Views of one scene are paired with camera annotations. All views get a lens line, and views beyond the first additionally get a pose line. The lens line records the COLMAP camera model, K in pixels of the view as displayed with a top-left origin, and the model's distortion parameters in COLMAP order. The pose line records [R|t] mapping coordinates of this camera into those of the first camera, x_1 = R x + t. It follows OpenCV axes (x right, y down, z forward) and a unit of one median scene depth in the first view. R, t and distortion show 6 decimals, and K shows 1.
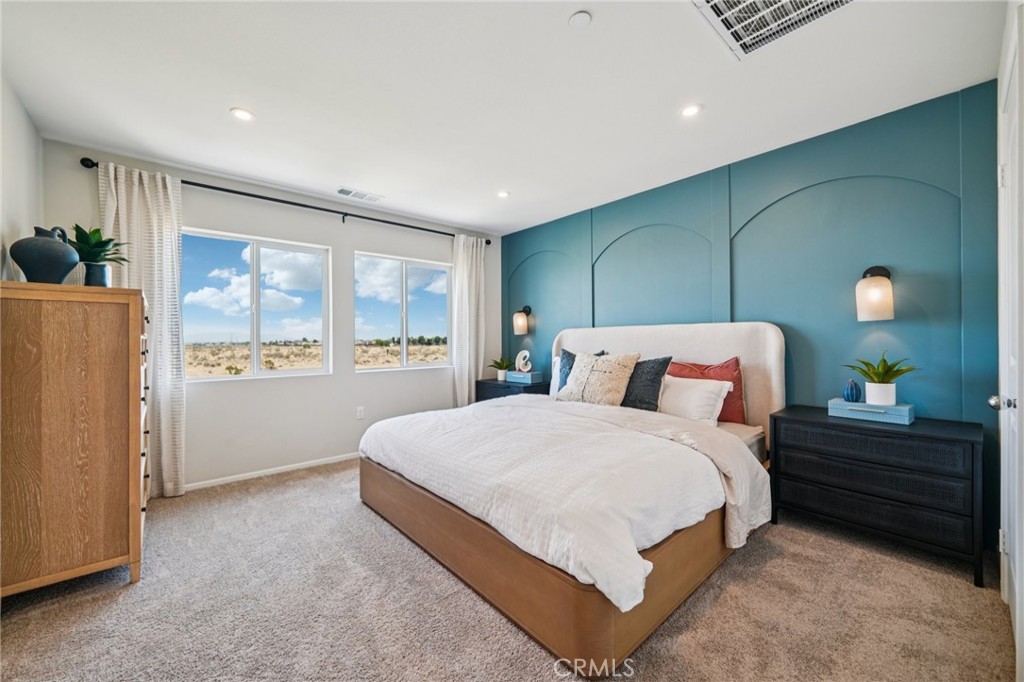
lens RADIAL K [[389.8, 0, 507.4], [0, 389.8, 334.9], [0, 0, 1]] dist [-0.001732, 0.000002]
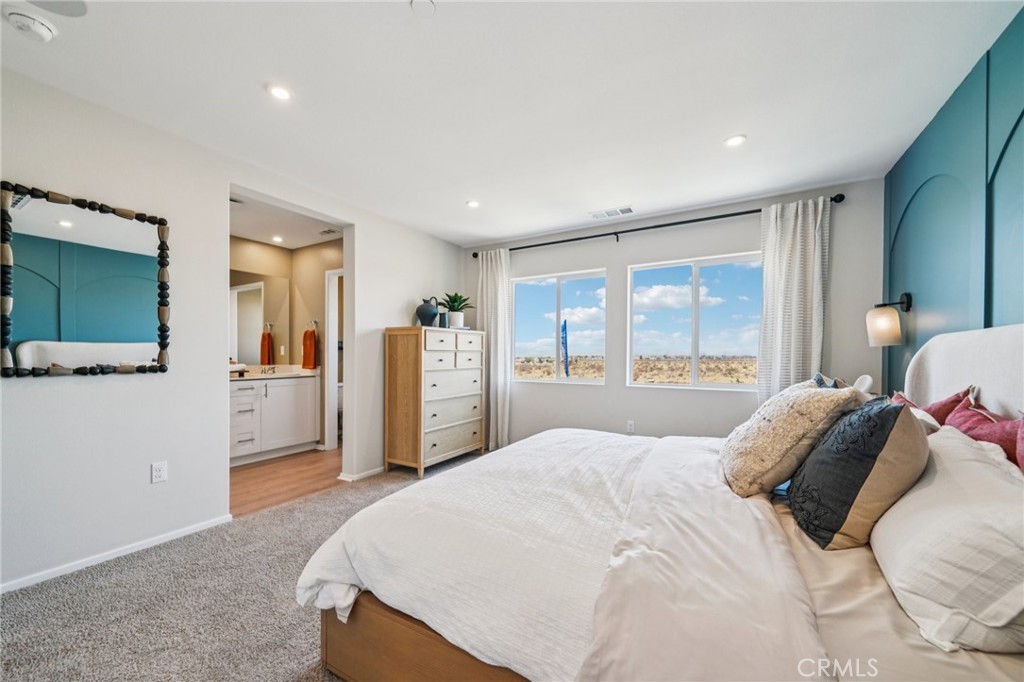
lens RADIAL K [[390.6, 0, 510.2], [0, 390.6, 358.2], [0, 0, 1]] dist [-0.000814, -0.000056]
pose [[0.324420, 0.012948, -0.945825, 0.590805], [0.005421, 0.999864, 0.015547, 0.007075], [0.945898, -0.010171, 0.324306, 0.476776]]
